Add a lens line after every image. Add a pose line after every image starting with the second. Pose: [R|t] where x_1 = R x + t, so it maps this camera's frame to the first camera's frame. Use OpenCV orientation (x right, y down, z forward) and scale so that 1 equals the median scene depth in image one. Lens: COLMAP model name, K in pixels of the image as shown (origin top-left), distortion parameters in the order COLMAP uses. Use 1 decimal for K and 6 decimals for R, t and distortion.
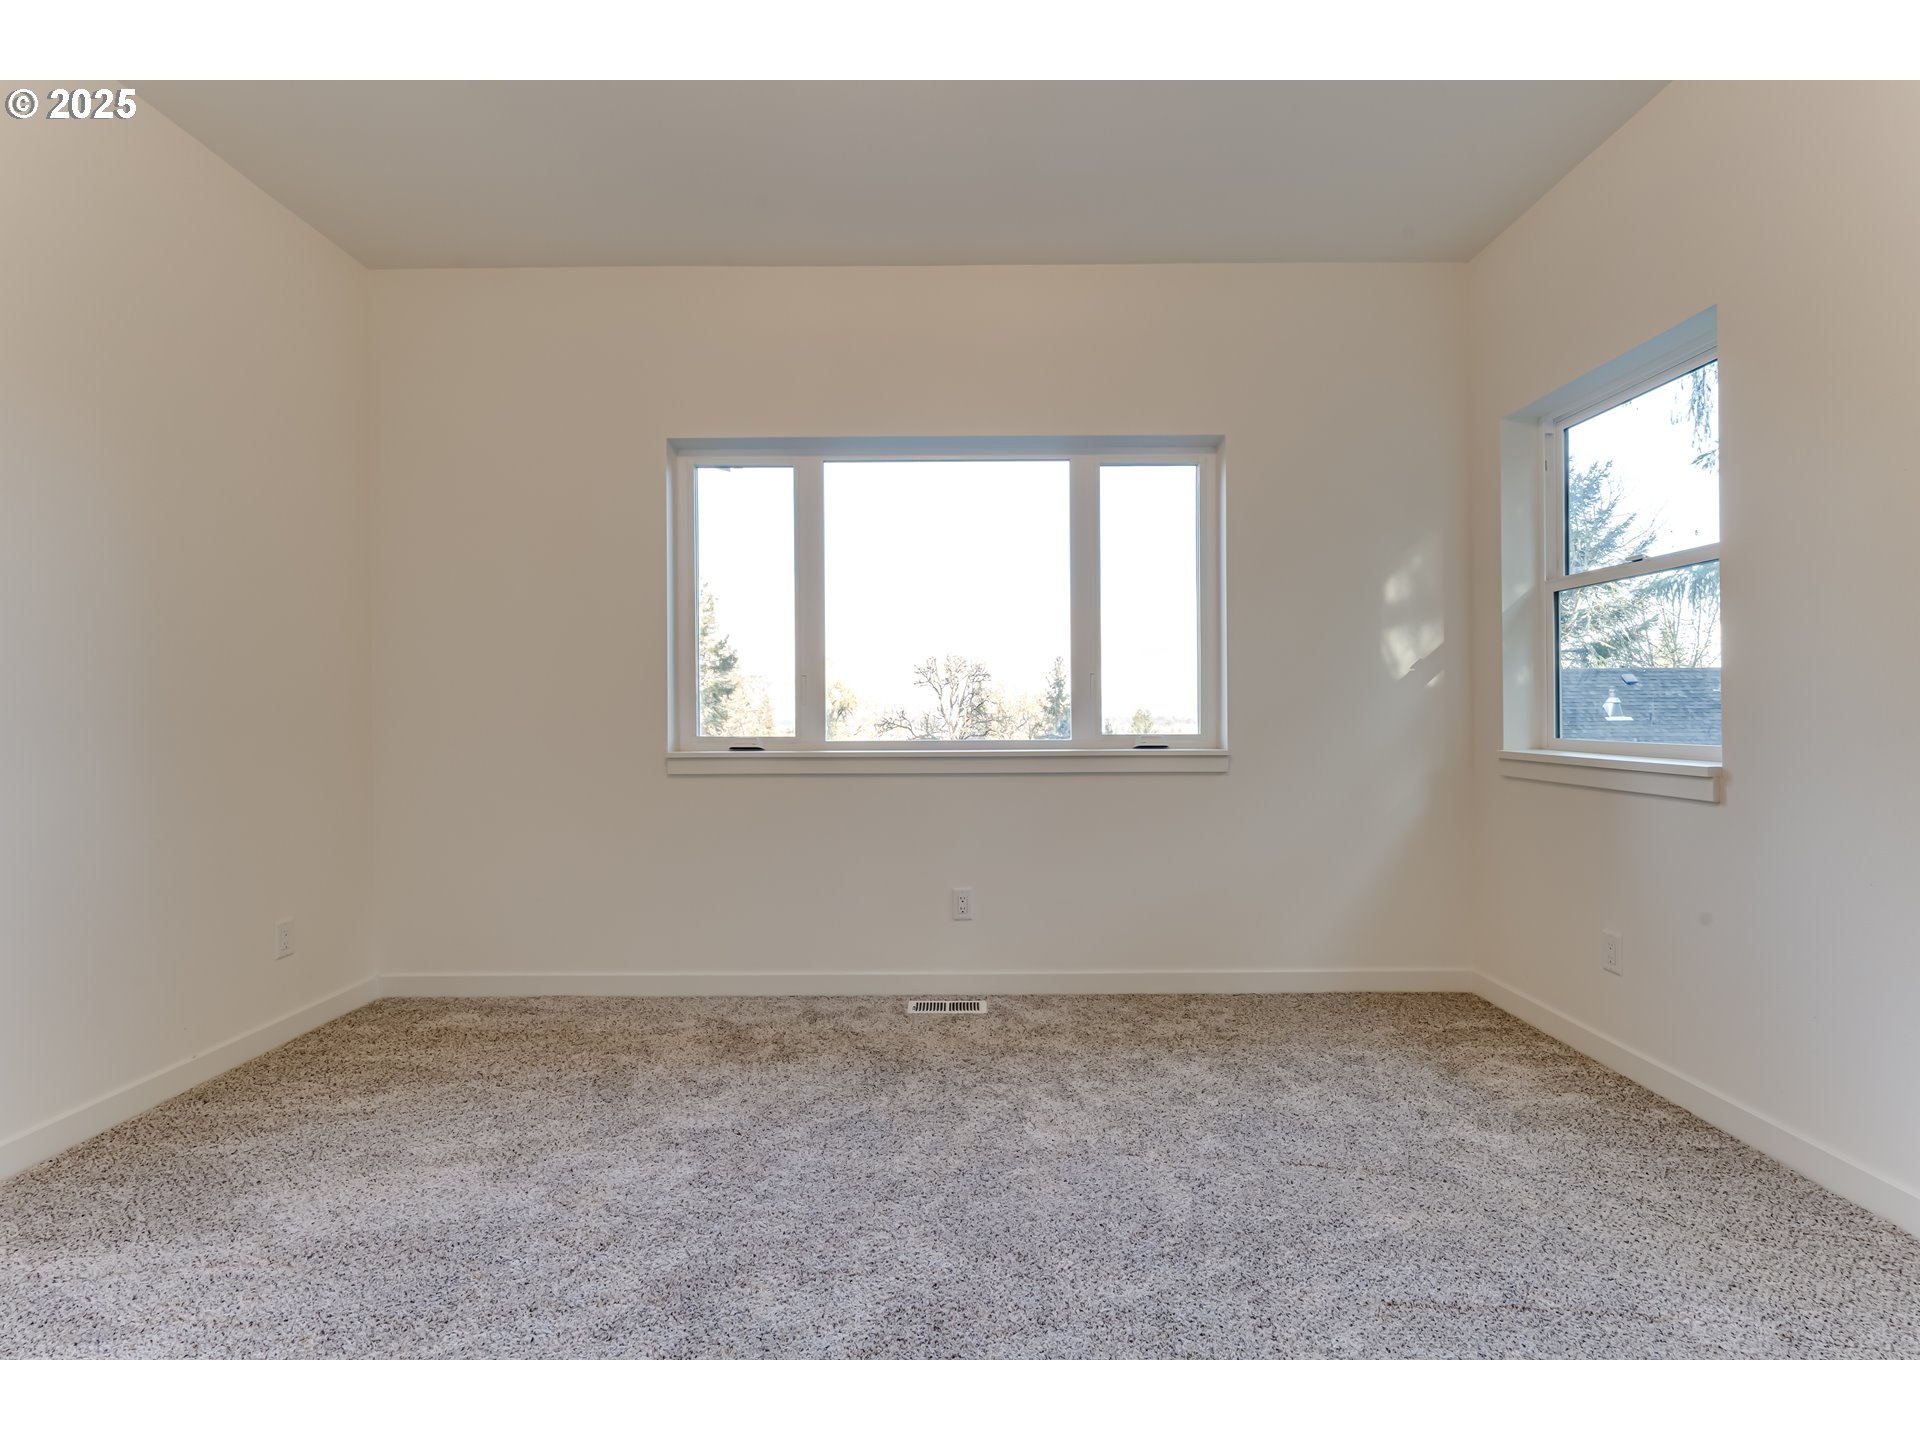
lens RADIAL K [[863.9, 0, 960.0], [0, 863.9, 720.0], [0, 0, 1]] dist [-0.002556, 0.000486]
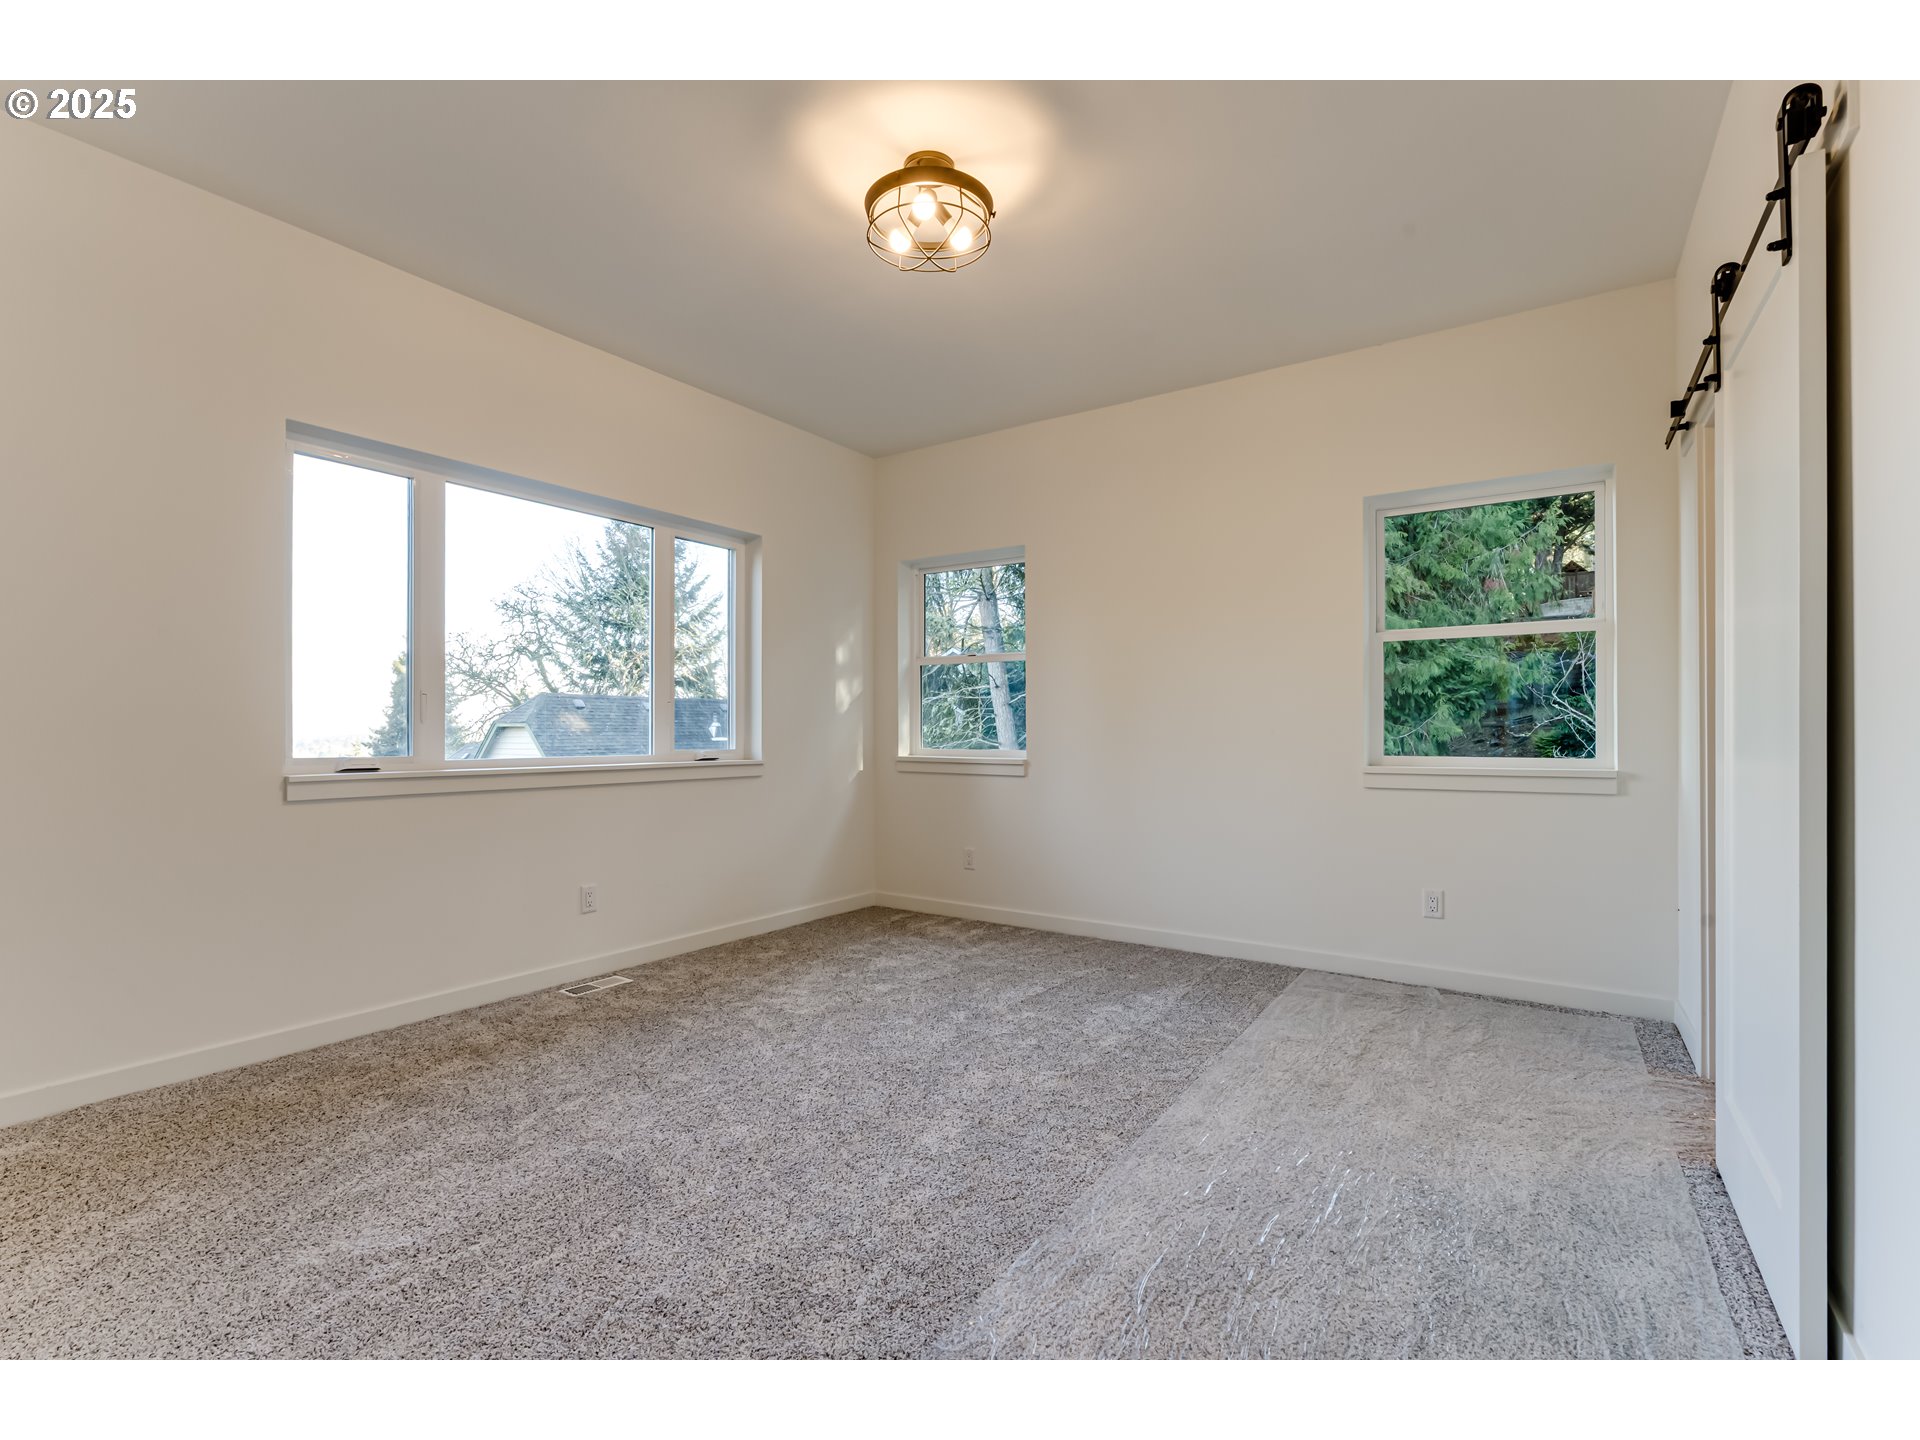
lens RADIAL K [[863.9, 0, 960.0], [0, 863.9, 720.0], [0, 0, 1]] dist [-0.002556, 0.000486]
pose [[0.563001, 0.017556, 0.826270, -0.673358], [0.002032, 0.999742, -0.022626, 0.002396], [-0.826454, 0.014418, 0.562820, -0.058668]]
